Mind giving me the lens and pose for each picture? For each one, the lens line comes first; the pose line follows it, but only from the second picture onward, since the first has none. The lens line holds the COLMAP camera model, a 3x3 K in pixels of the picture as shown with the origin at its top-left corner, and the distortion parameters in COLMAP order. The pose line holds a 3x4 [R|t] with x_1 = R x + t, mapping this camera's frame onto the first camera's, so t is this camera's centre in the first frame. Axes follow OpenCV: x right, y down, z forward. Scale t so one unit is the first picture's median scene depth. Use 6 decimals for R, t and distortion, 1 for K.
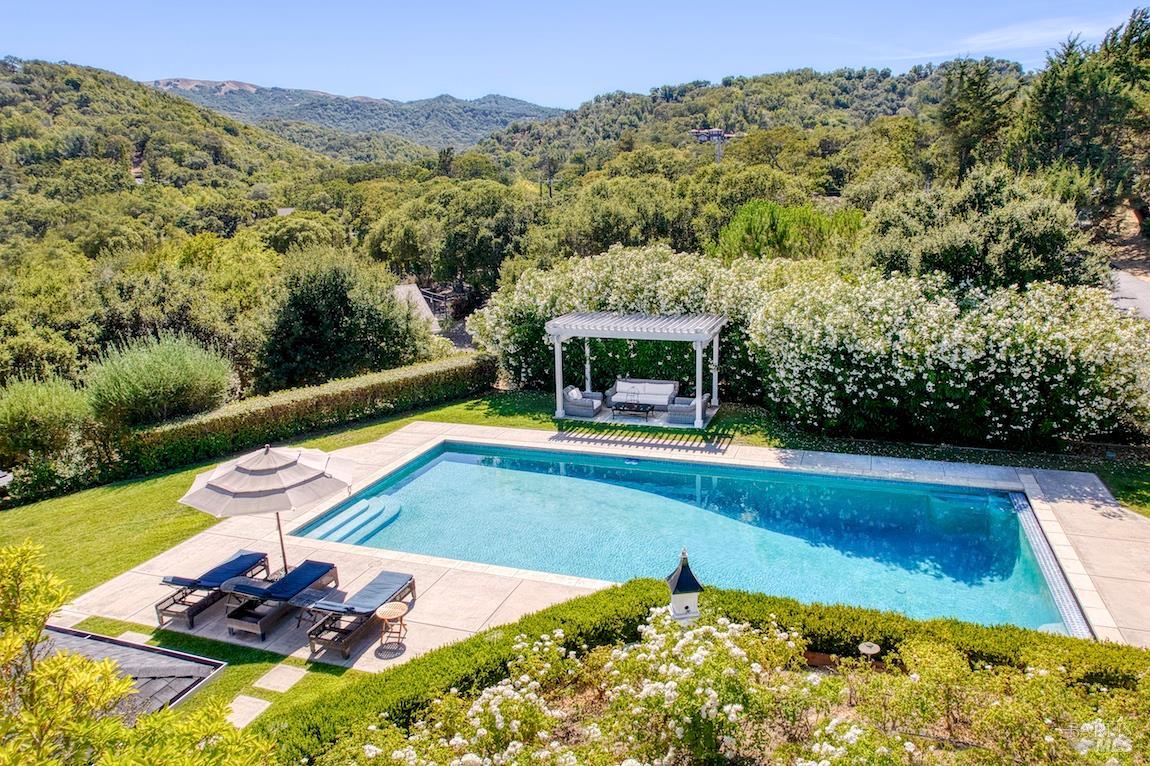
lens RADIAL K [[774.1, 0, 575.0], [0, 774.1, 383.0], [0, 0, 1]] dist [-0.074791, 0.071608]
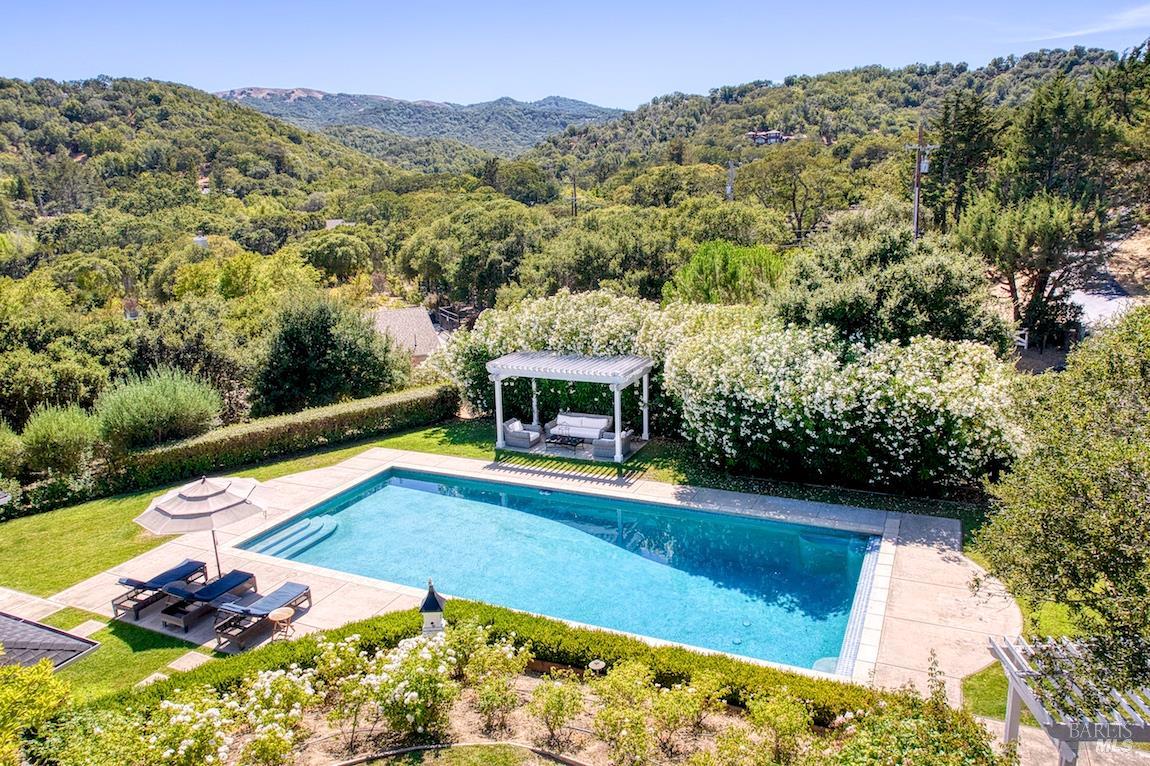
lens RADIAL K [[787.6, 0, 536.4], [0, 787.6, 373.3], [0, 0, 1]] dist [-0.077425, 0.068401]
pose [[0.993043, 0.014839, -0.116809, 0.151307], [-0.017229, 0.999662, -0.019473, -0.038428], [0.116481, 0.021350, 0.992963, -0.108138]]
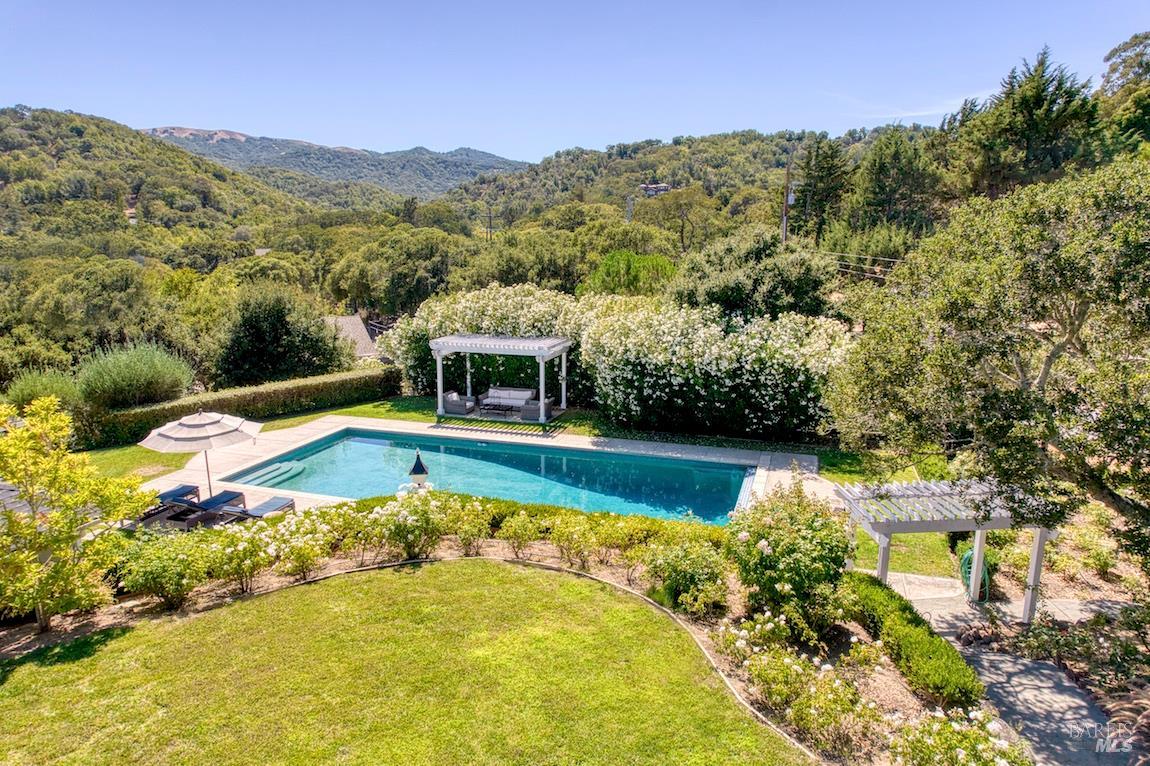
lens RADIAL K [[724.1, 0, 522.9], [0, 724.1, 385.0], [0, 0, 1]] dist [-0.071806, 0.085682]
pose [[0.999678, 0.021908, -0.012812, 0.124038], [-0.022448, 0.998797, -0.043590, 0.042714], [0.011842, 0.043863, 0.998967, -0.195567]]
